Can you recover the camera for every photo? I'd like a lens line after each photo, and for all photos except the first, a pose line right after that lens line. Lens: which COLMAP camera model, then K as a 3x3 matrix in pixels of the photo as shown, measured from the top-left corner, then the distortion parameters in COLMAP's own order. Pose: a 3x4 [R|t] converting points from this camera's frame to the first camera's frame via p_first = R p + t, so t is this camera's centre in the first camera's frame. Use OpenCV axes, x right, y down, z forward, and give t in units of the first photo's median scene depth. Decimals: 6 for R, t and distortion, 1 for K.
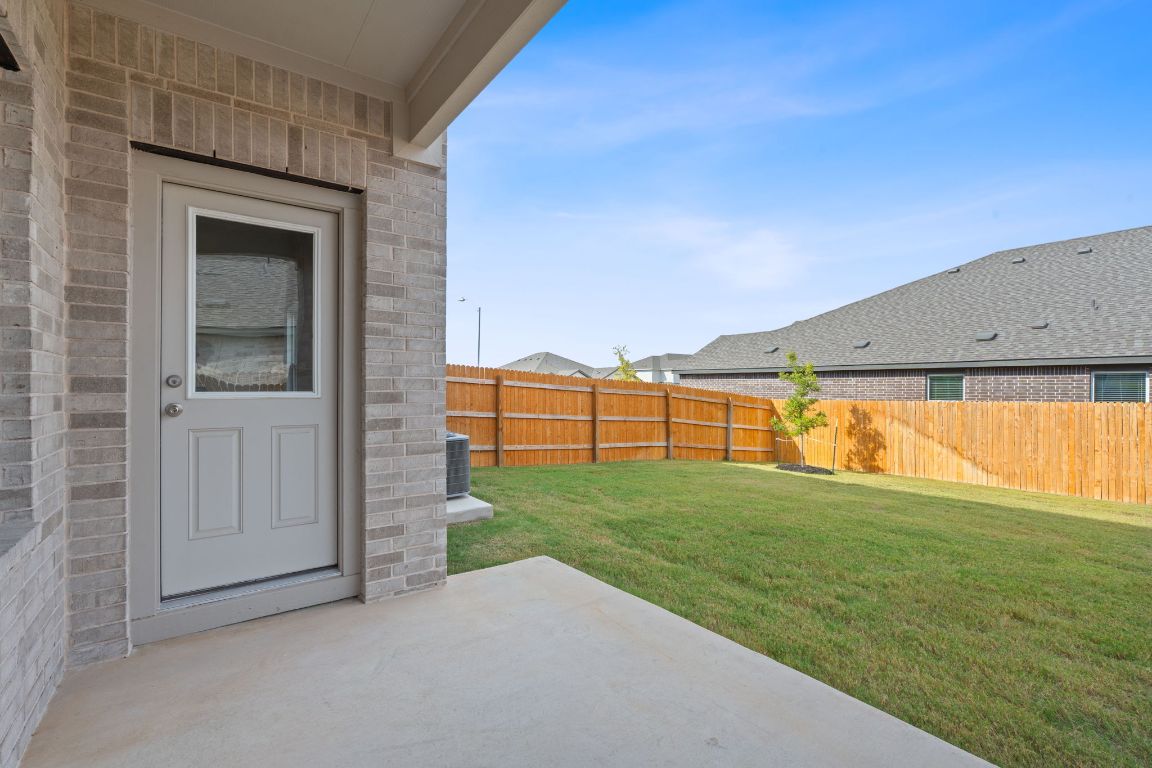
lens RADIAL K [[510.2, 0, 573.7], [0, 510.2, 385.3], [0, 0, 1]] dist [-0.002026, -0.000459]
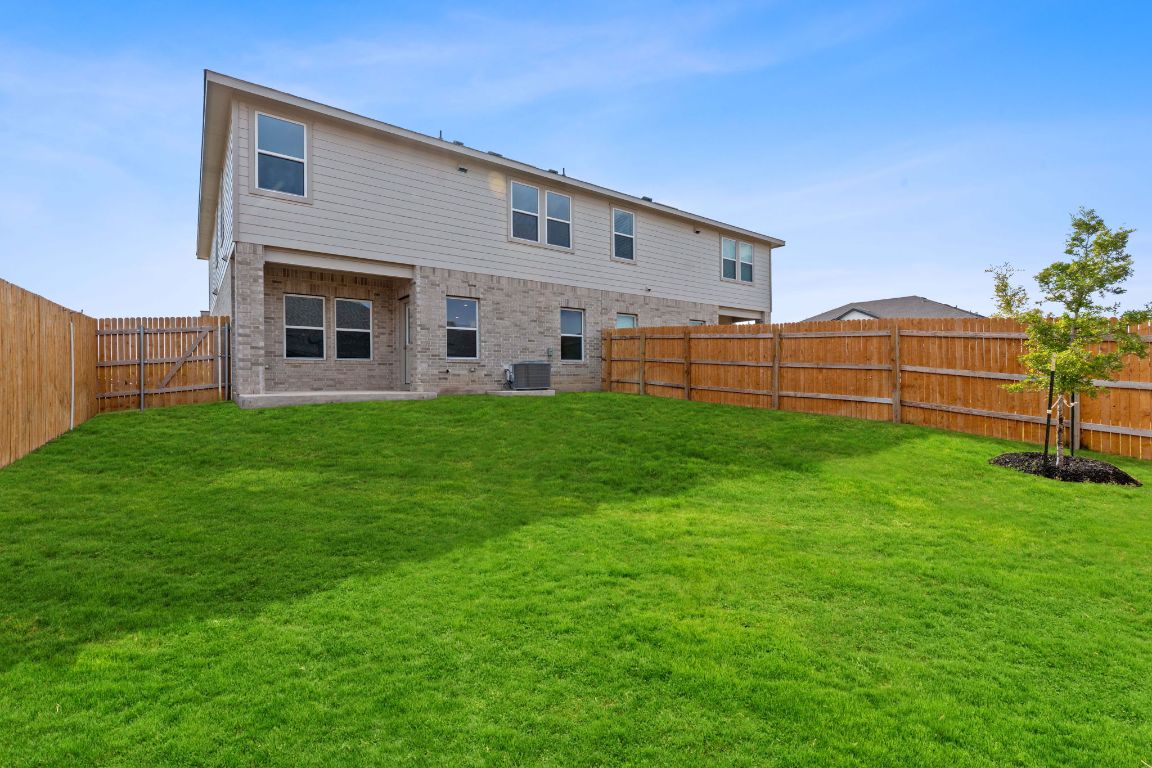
lens RADIAL K [[510.2, 0, 575.1], [0, 510.2, 385.2], [0, 0, 1]] dist [-0.002026, -0.000459]
pose [[0.002802, 0.010966, -0.999936, 0.931457], [0.011601, 0.999872, 0.010998, 0.082870], [0.999929, -0.011631, 0.002674, 0.573072]]
